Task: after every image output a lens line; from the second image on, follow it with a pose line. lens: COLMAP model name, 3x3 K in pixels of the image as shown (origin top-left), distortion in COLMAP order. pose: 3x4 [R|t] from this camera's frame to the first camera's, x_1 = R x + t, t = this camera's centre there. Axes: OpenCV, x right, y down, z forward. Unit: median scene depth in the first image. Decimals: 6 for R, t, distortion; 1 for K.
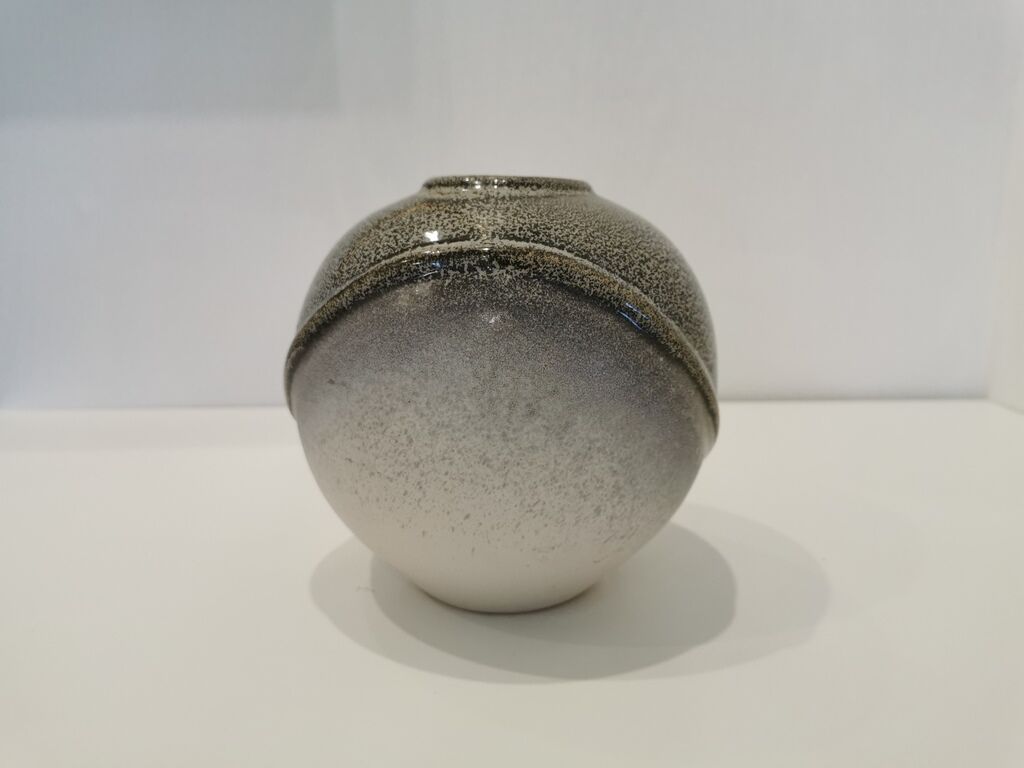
lens RADIAL K [[804.9, 0, 512.0], [0, 804.9, 384.0], [0, 0, 1]] dist [0.043791, -0.001834]
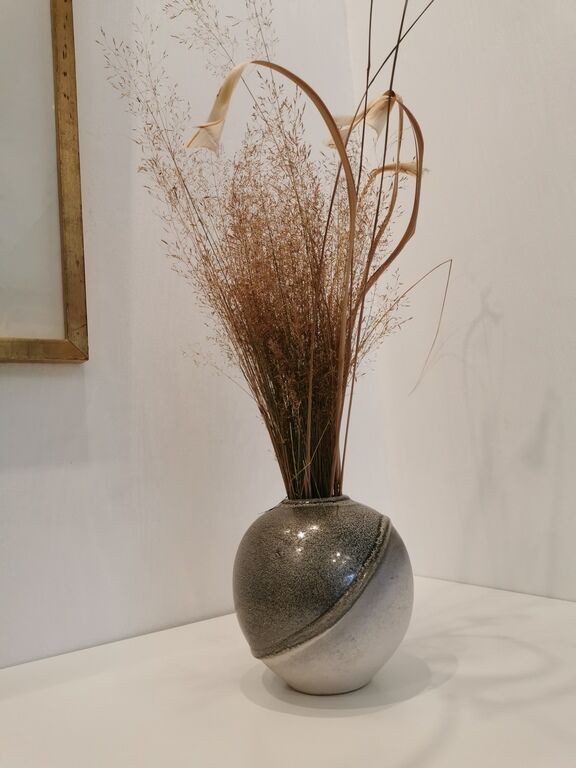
lens RADIAL K [[603.7, 0, 288.0], [0, 603.7, 384.0], [0, 0, 1]] dist [0.043791, -0.001834]
pose [[0.071351, 0.108466, 0.991536, -2.316801], [0.295684, 0.947088, -0.124881, -0.460632], [-0.952617, 0.302092, 0.035504, 1.115225]]
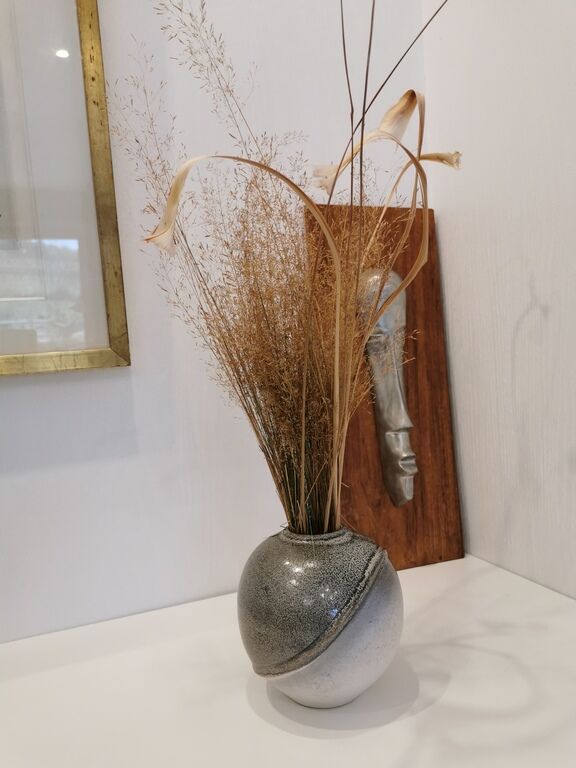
lens RADIAL K [[596.2, 0, 287.8], [0, 596.2, 388.7], [0, 0, 1]] dist [0.038953, -0.001085]
pose [[0.271319, -0.076426, 0.959450, -2.273514], [0.277046, 0.960855, -0.001807, -0.865702], [-0.921755, 0.266302, 0.281872, 0.509322]]
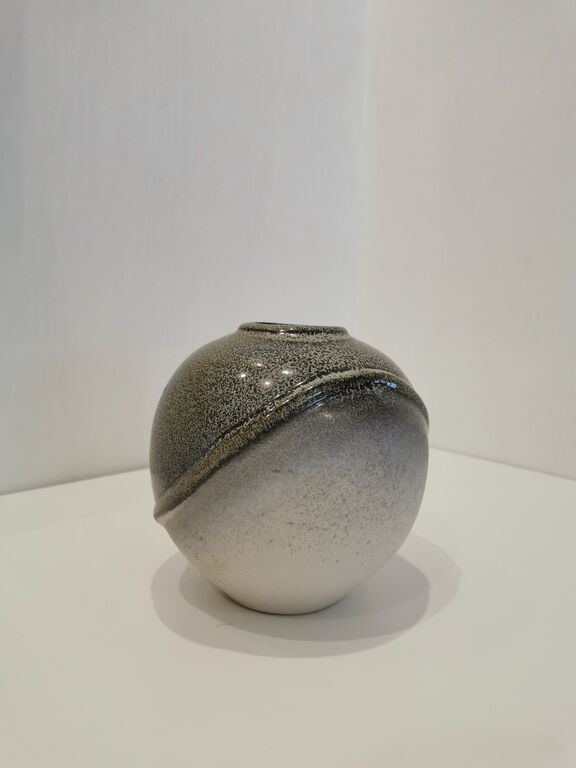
lens RADIAL K [[603.7, 0, 288.0], [0, 603.7, 384.0], [0, 0, 1]] dist [0.043791, -0.001834]
pose [[0.776083, -0.066261, 0.627139, -0.920218], [0.117191, 0.992296, -0.040181, -0.117310], [-0.619646, 0.104679, 0.777870, 0.140132]]
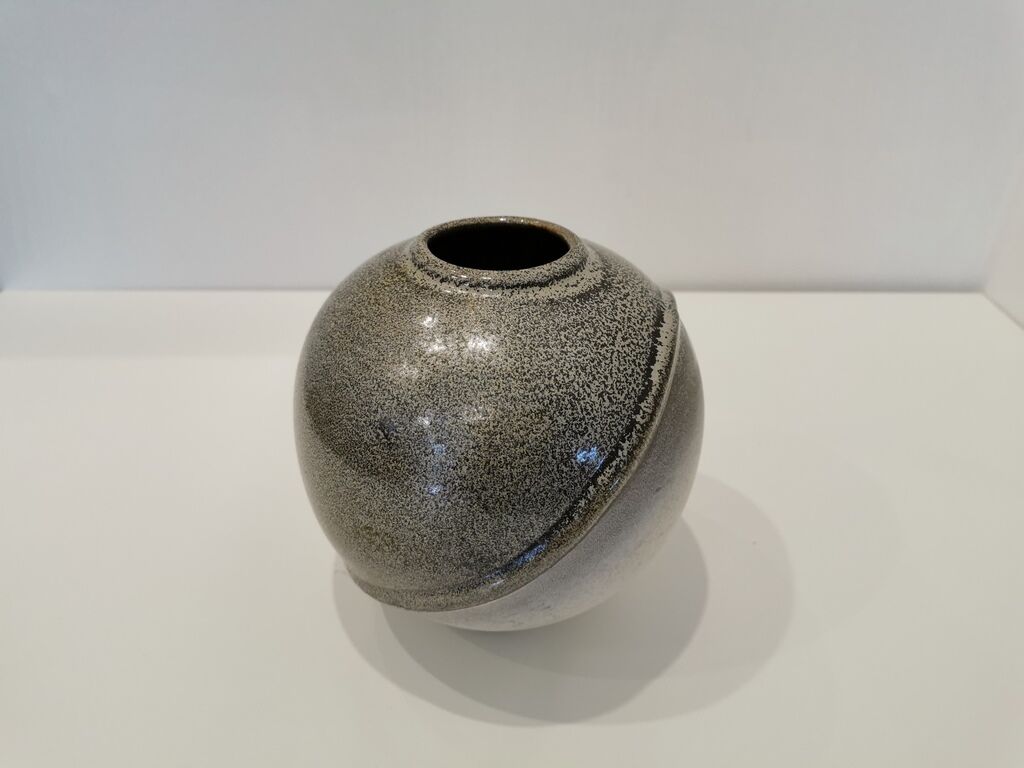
lens RADIAL K [[804.9, 0, 512.0], [0, 804.9, 384.0], [0, 0, 1]] dist [0.043791, -0.001834]
pose [[0.065145, -0.533855, 0.843063, -1.109631], [0.214115, 0.832658, 0.510721, -0.736548], [-0.974634, 0.147241, 0.168550, 1.040163]]
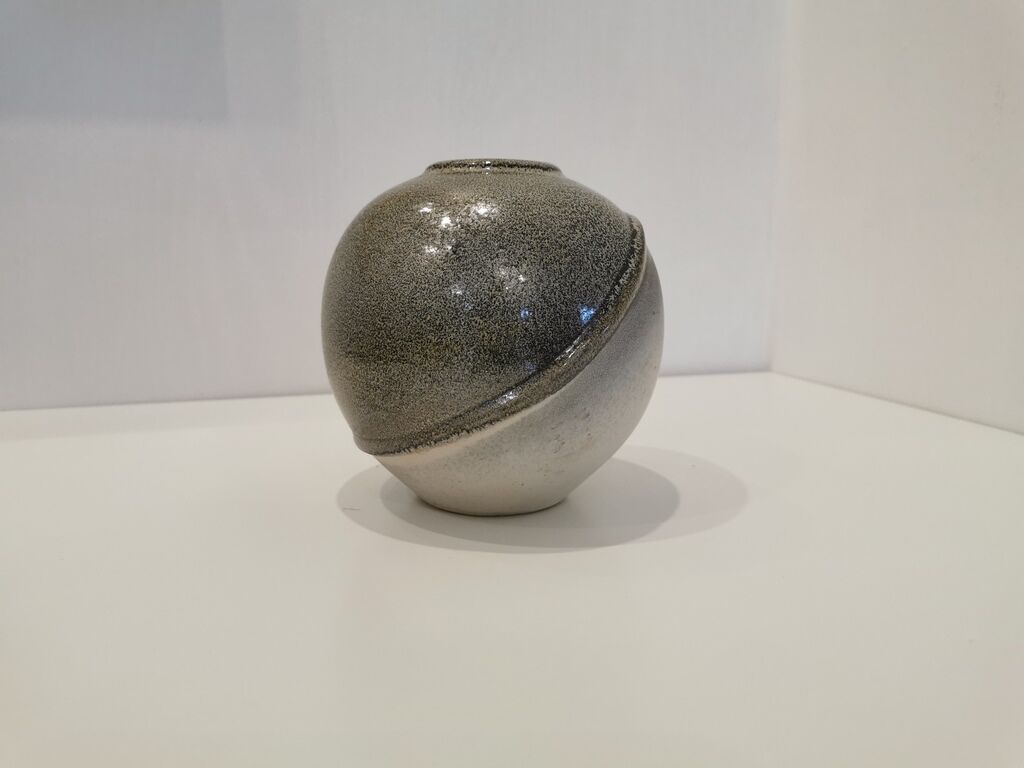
lens RADIAL K [[804.9, 0, 512.0], [0, 804.9, 384.0], [0, 0, 1]] dist [0.043791, -0.001834]
pose [[-0.236753, -0.173452, 0.955962, -1.554738], [0.210926, 0.951292, 0.224842, -0.255813], [-0.948398, 0.254869, -0.188636, 1.589069]]
